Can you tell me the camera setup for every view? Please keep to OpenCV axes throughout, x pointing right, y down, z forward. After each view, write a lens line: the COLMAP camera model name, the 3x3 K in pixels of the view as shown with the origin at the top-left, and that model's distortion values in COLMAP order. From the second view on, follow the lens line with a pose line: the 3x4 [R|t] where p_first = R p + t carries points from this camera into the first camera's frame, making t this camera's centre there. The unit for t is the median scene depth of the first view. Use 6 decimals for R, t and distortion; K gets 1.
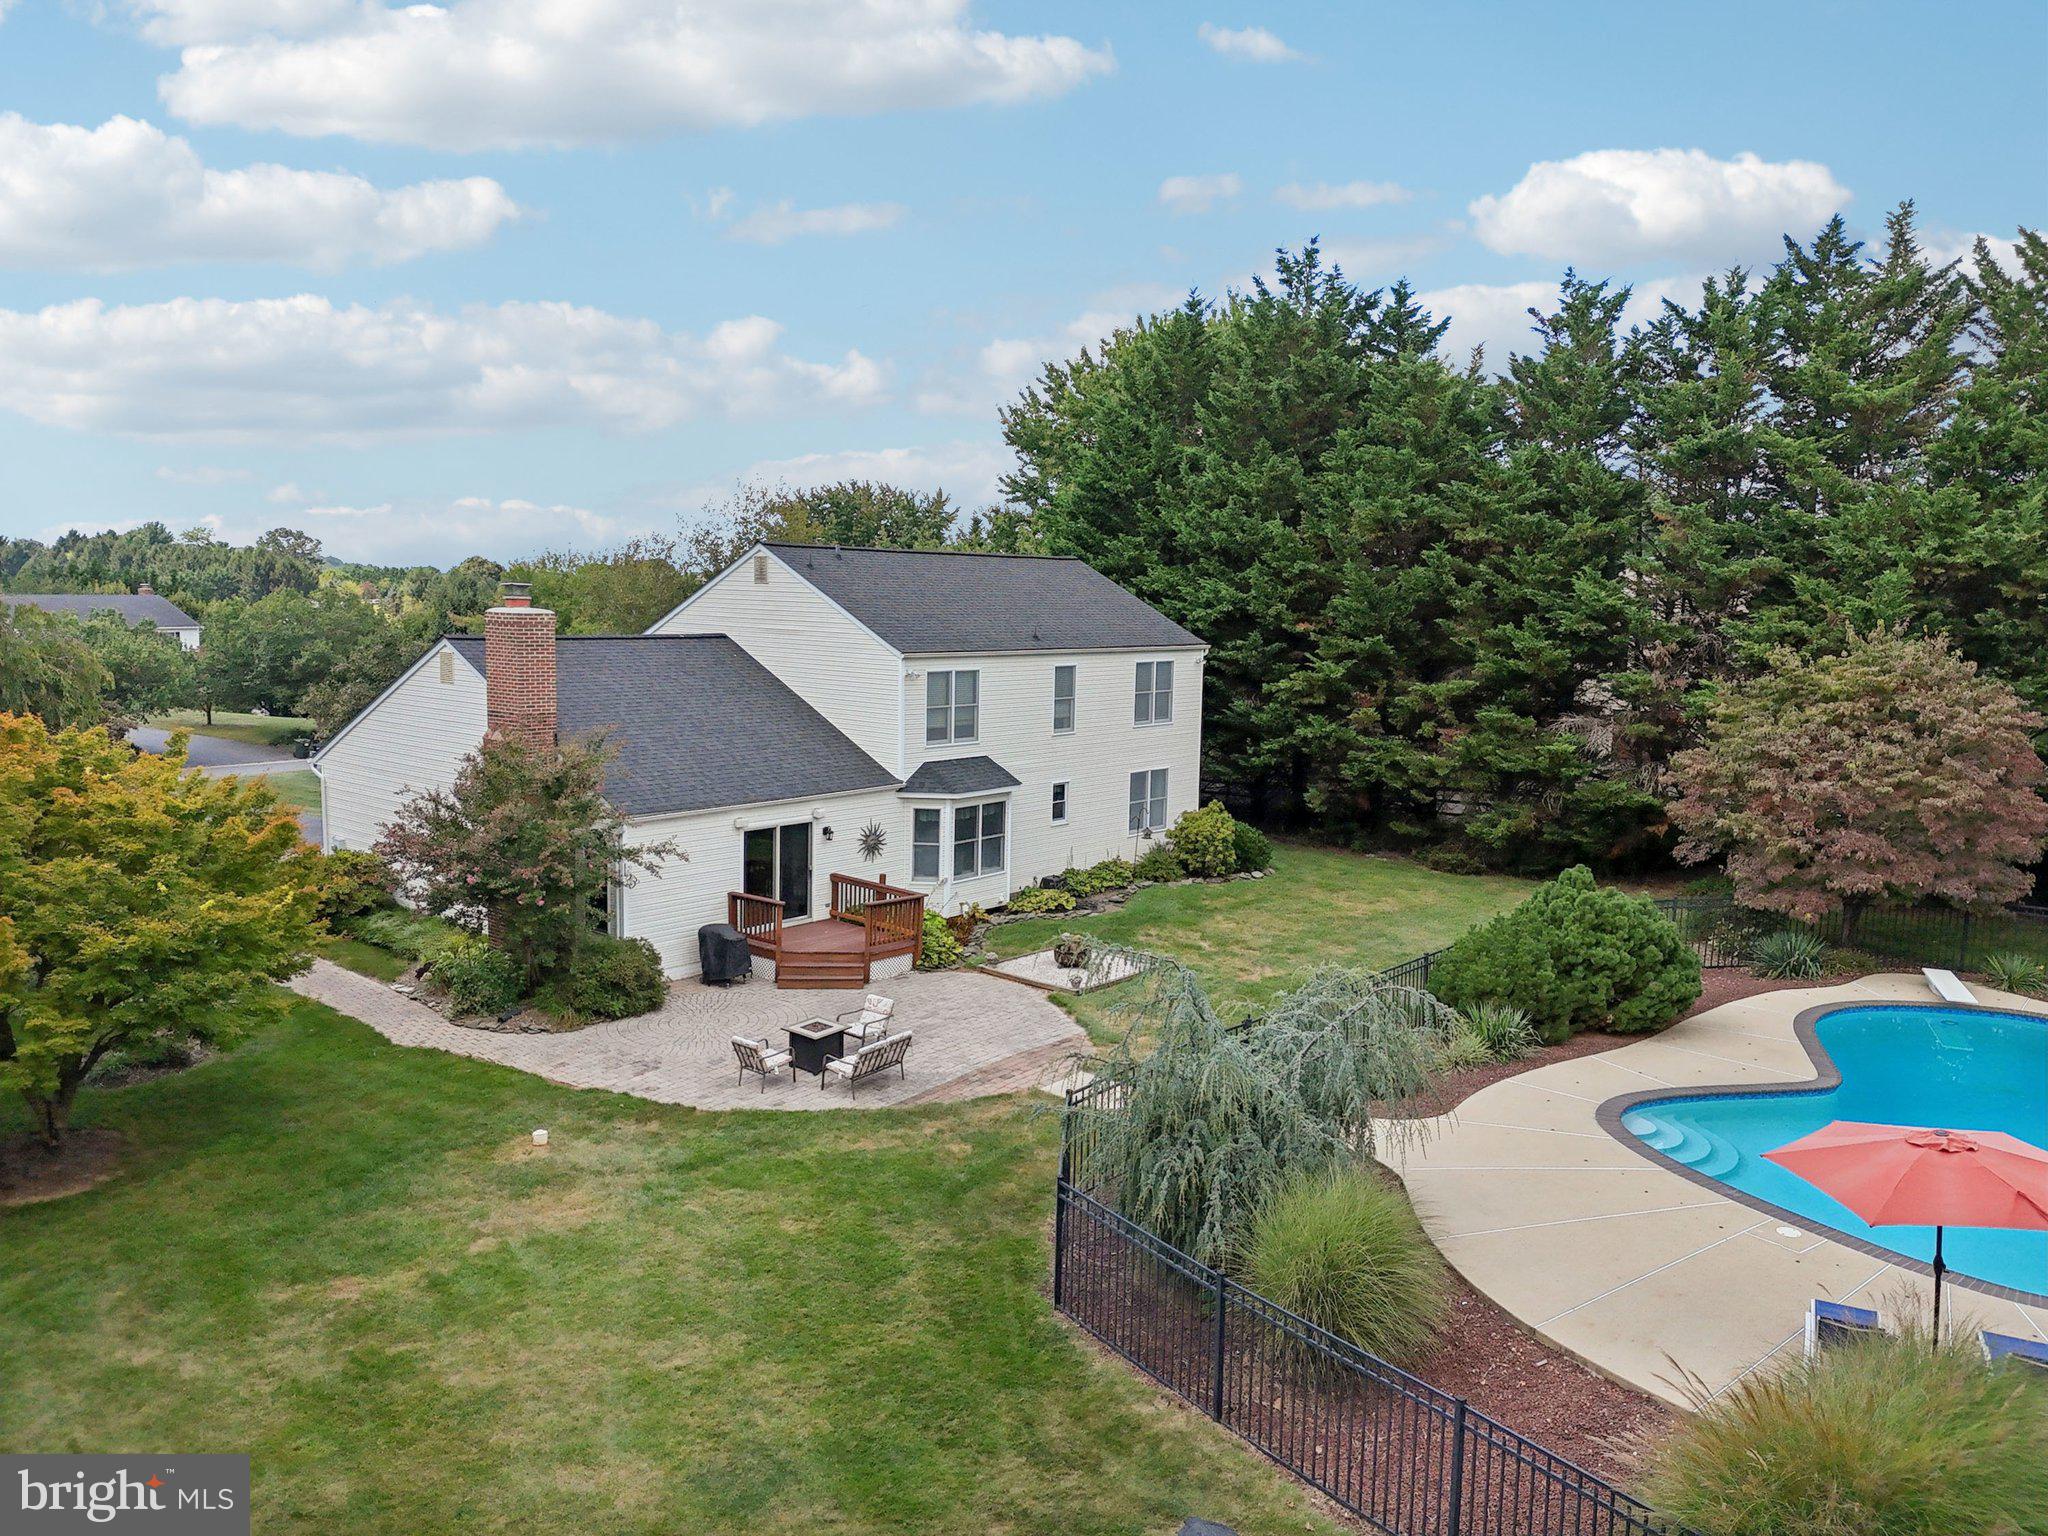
lens RADIAL K [[1482.8, 0, 1024.0], [0, 1482.8, 768.0], [0, 0, 1]] dist [0.090800, -0.093823]
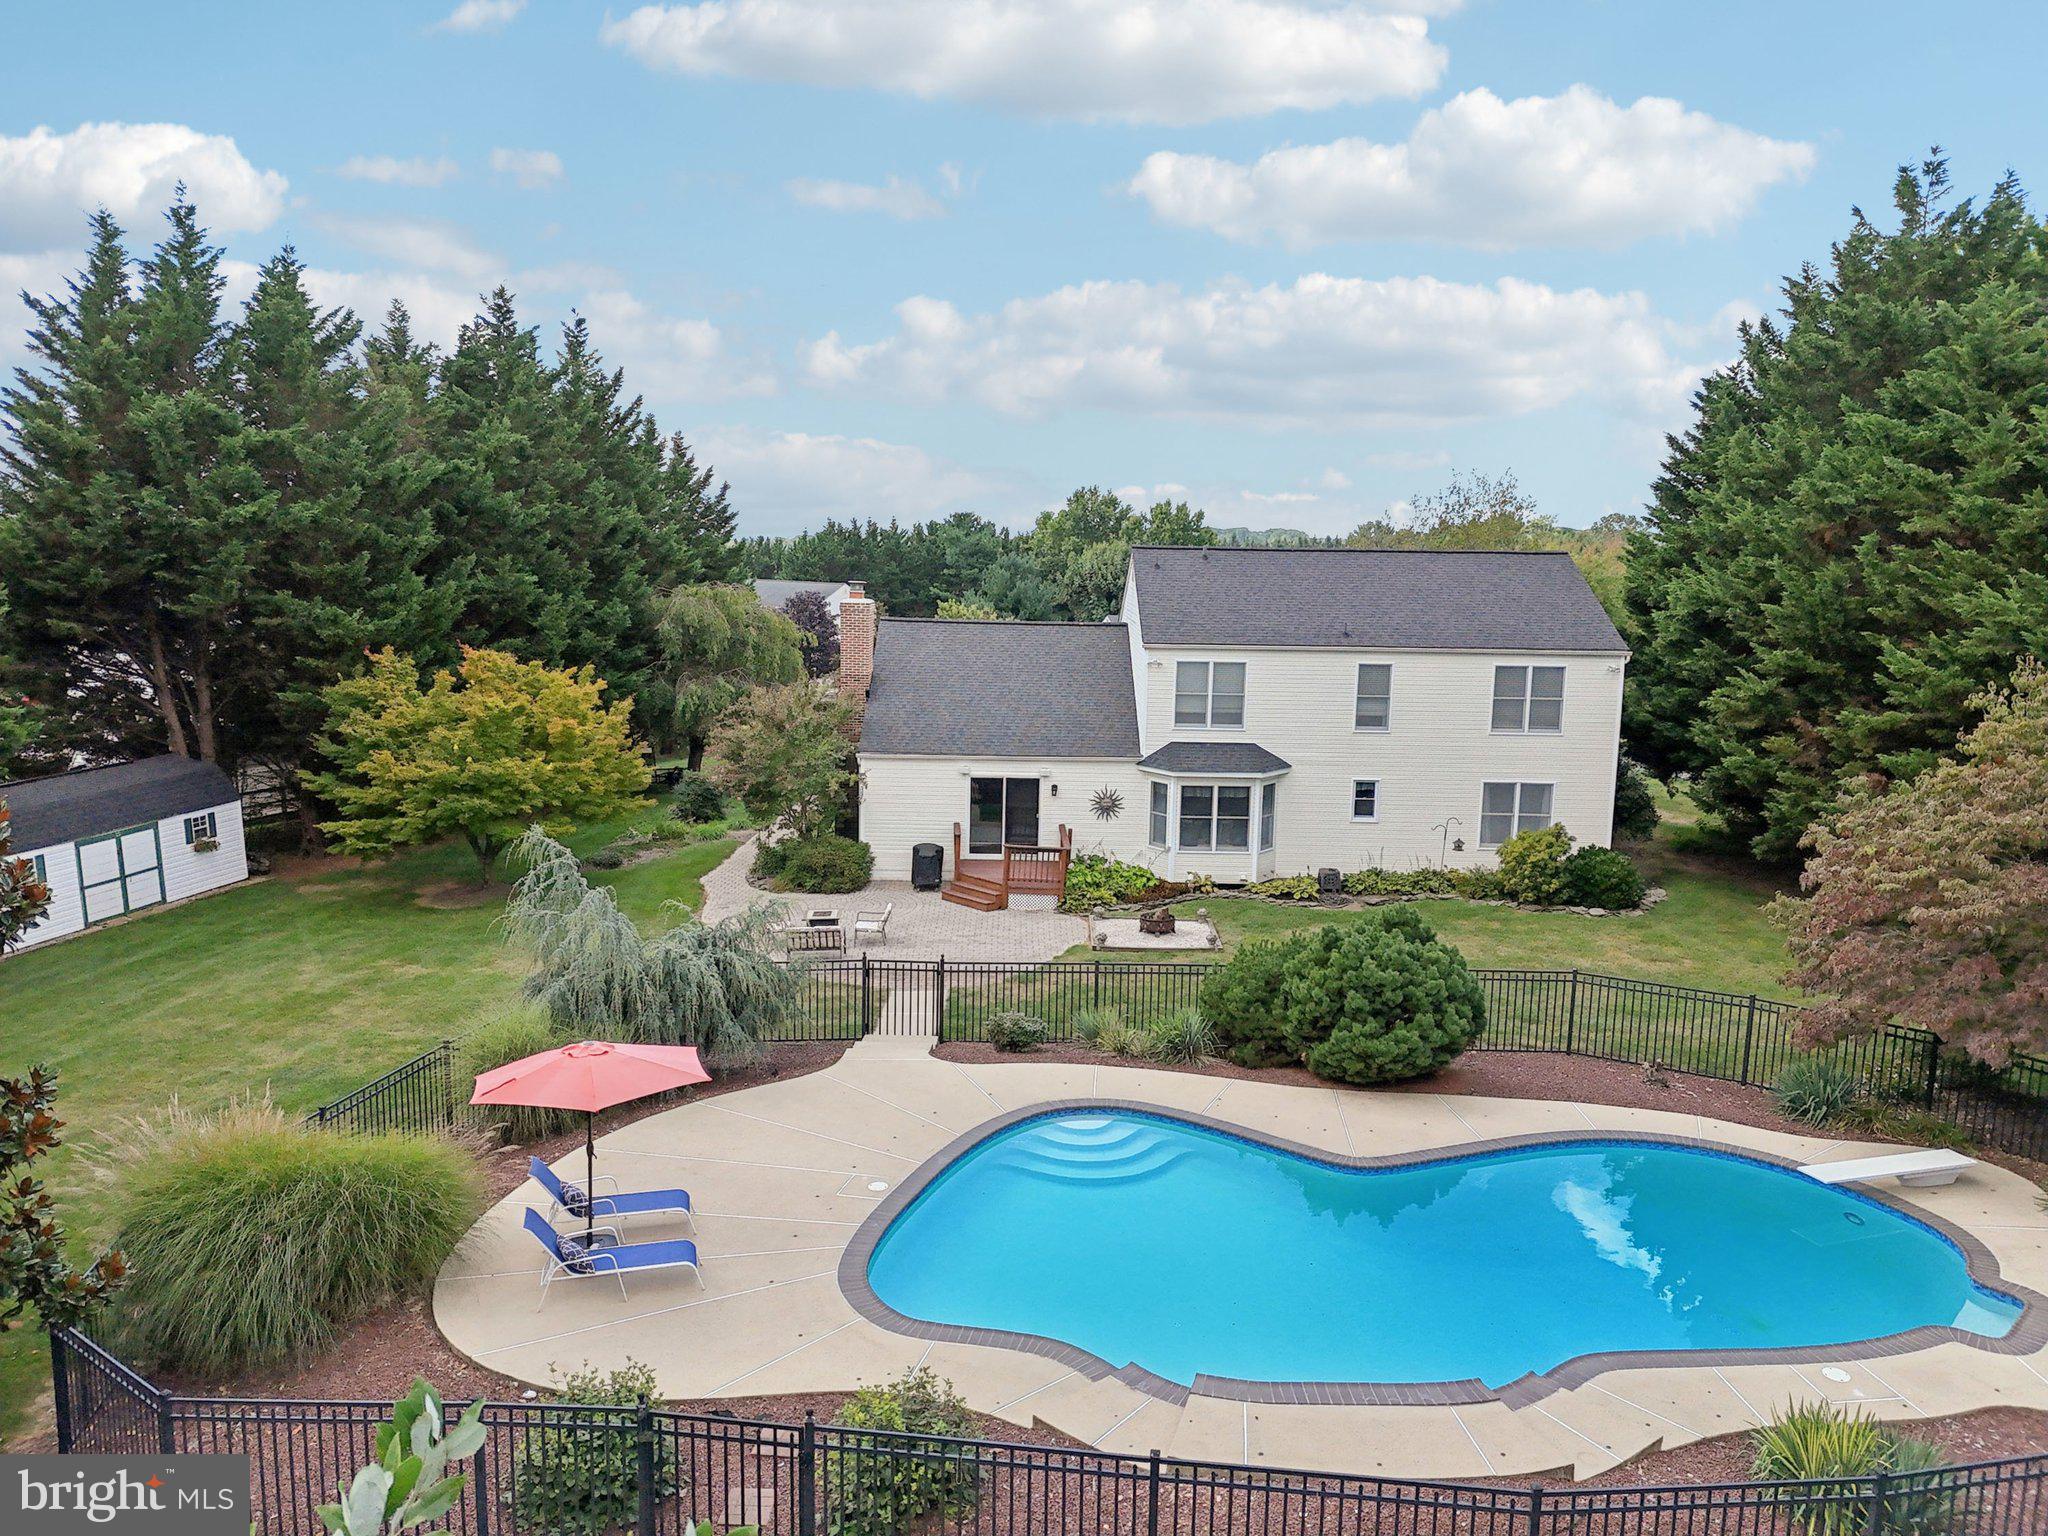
lens RADIAL K [[1482.8, 0, 1024.0], [0, 1482.8, 768.0], [0, 0, 1]] dist [0.090800, -0.093823]
pose [[0.648663, 0.106474, -0.753591, 0.699141], [-0.095640, 0.993720, 0.058078, -0.038161], [0.755042, 0.034400, 0.654773, 0.180039]]
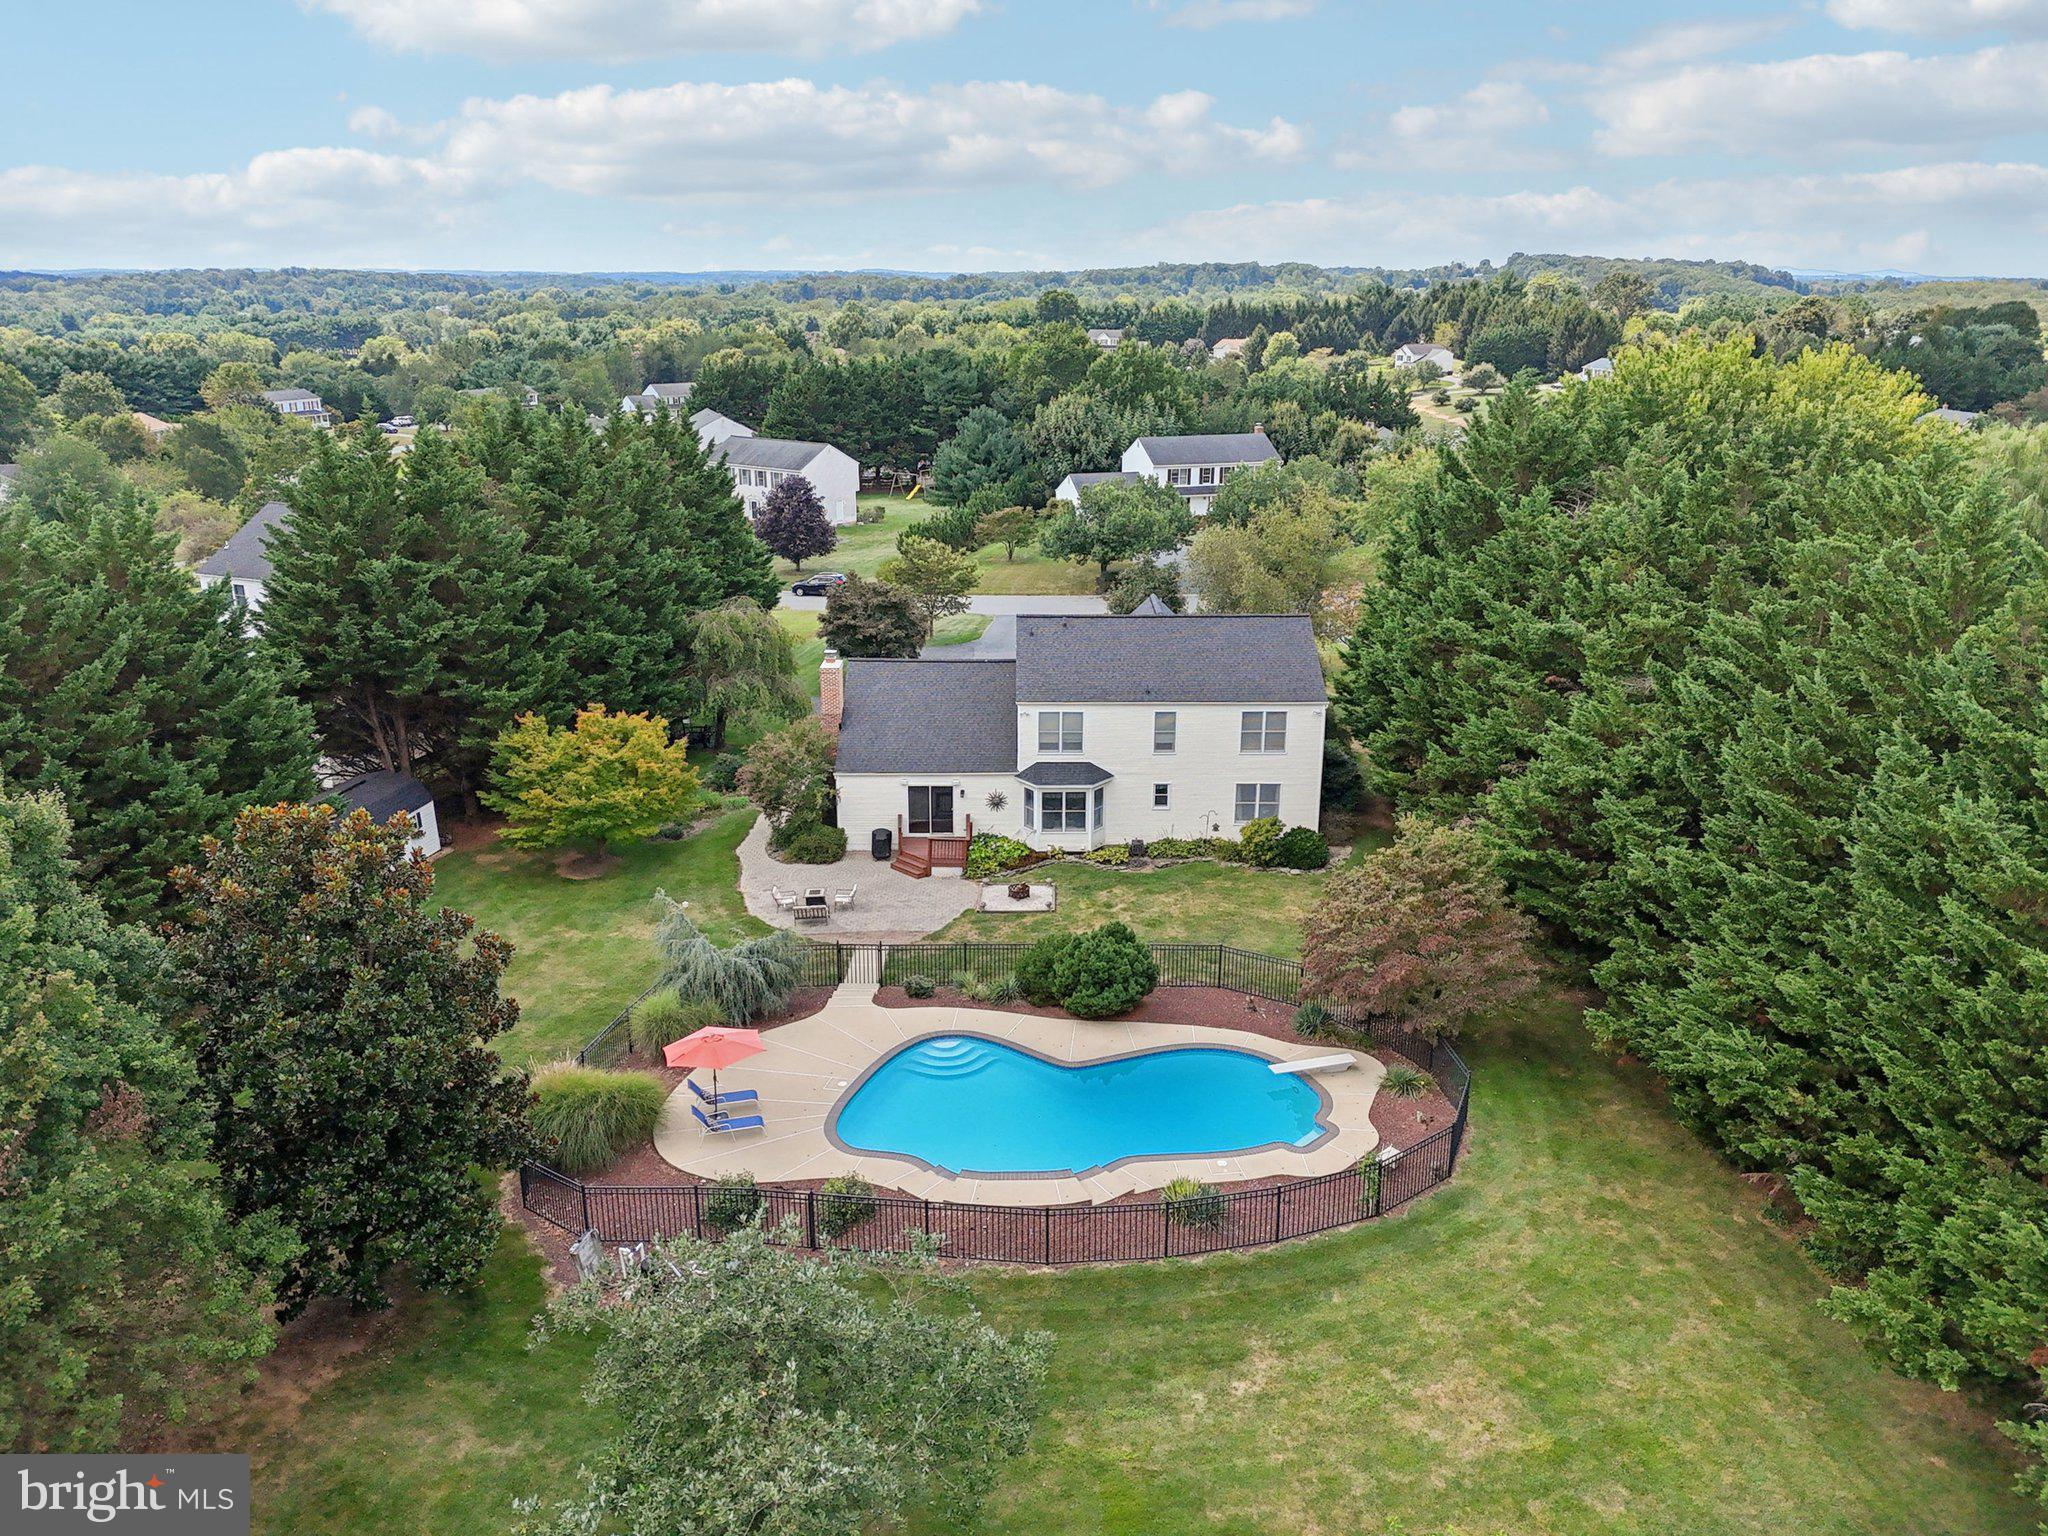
lens RADIAL K [[1512.1, 0, 1021.6], [0, 1512.1, 754.0], [0, 0, 1]] dist [0.163428, -0.326181]
pose [[0.648821, 0.206265, -0.732452, 1.206139], [-0.077818, 0.975500, 0.205777, -0.372559], [0.756951, -0.076514, 0.648976, -0.163619]]
